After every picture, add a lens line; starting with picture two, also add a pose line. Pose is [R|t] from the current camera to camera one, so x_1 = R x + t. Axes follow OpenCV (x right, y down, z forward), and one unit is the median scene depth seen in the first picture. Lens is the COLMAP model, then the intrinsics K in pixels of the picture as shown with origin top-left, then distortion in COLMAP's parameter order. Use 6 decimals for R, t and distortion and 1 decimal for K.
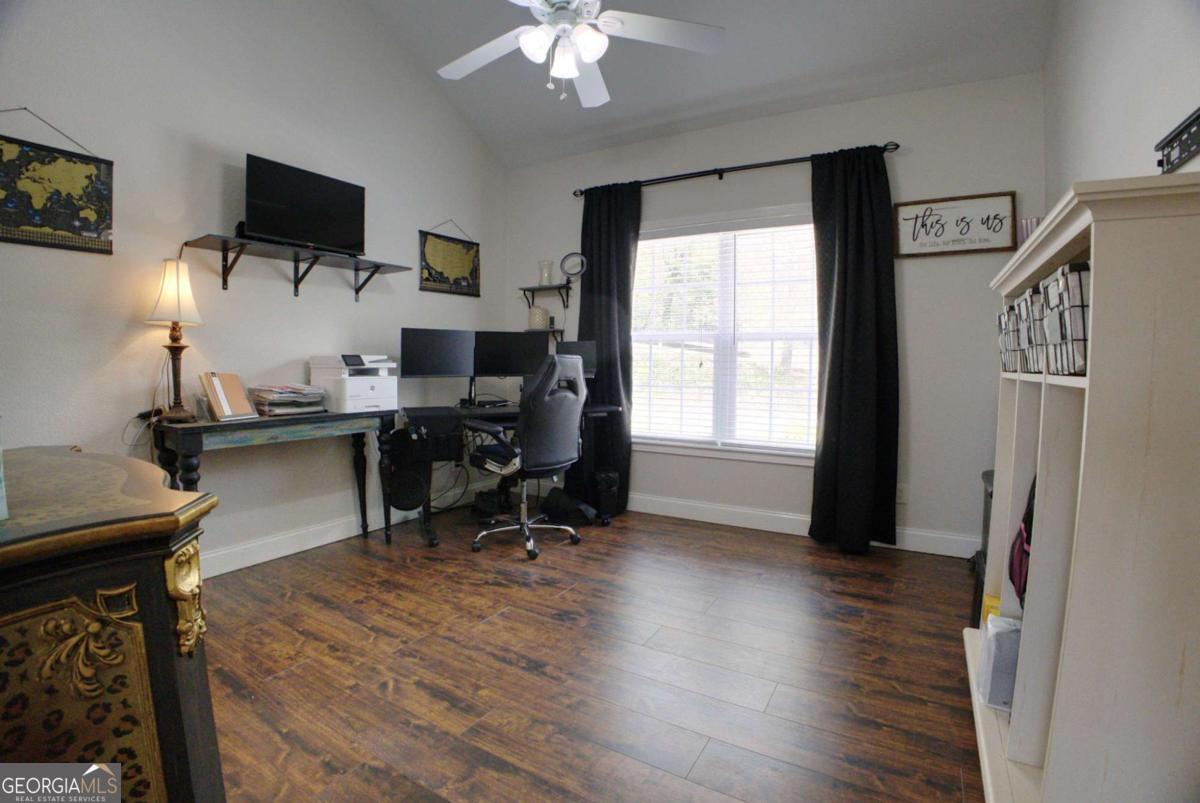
lens RADIAL K [[522.2, 0, 600.0], [0, 522.2, 401.5], [0, 0, 1]] dist [-0.112330, 0.022534]
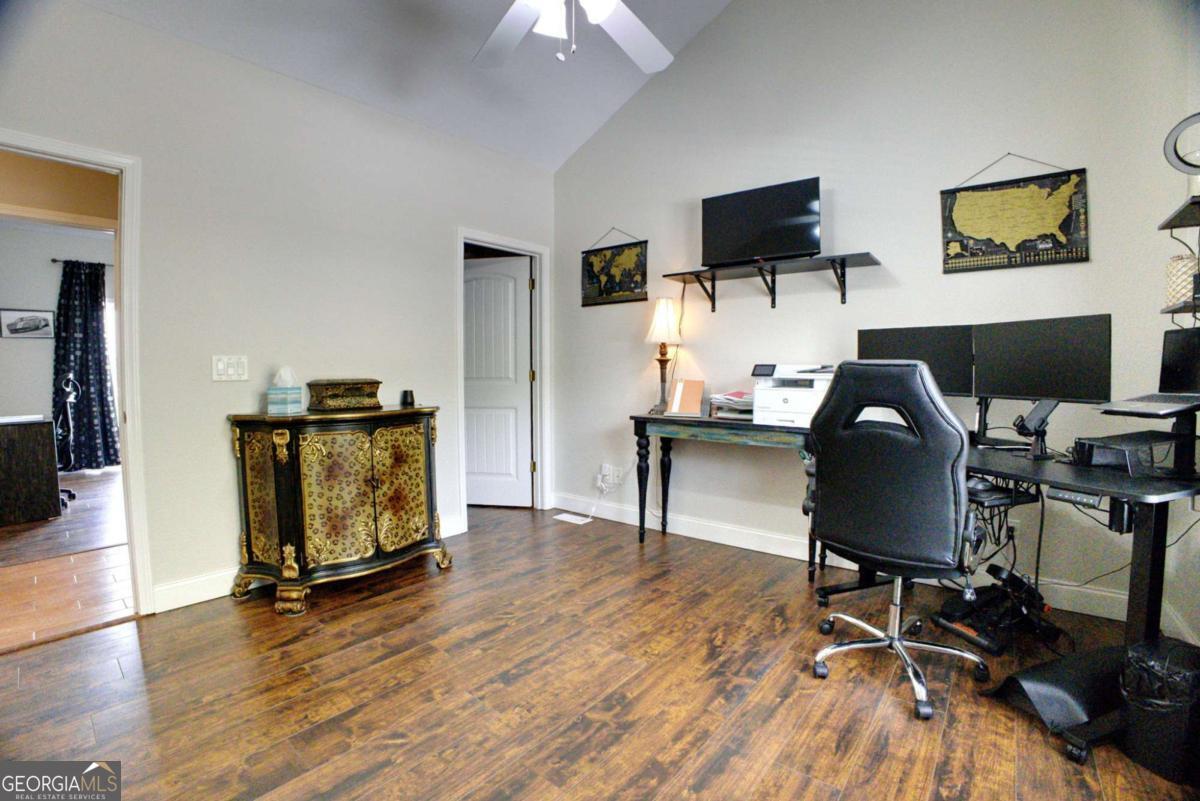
lens RADIAL K [[522.2, 0, 600.0], [0, 522.2, 400.5], [0, 0, 1]] dist [-0.112330, 0.022534]
pose [[-0.107890, 0.056688, -0.992545, 0.579085], [-0.072990, 0.995227, 0.064776, -0.072466], [0.991480, 0.079434, -0.103237, 0.885882]]
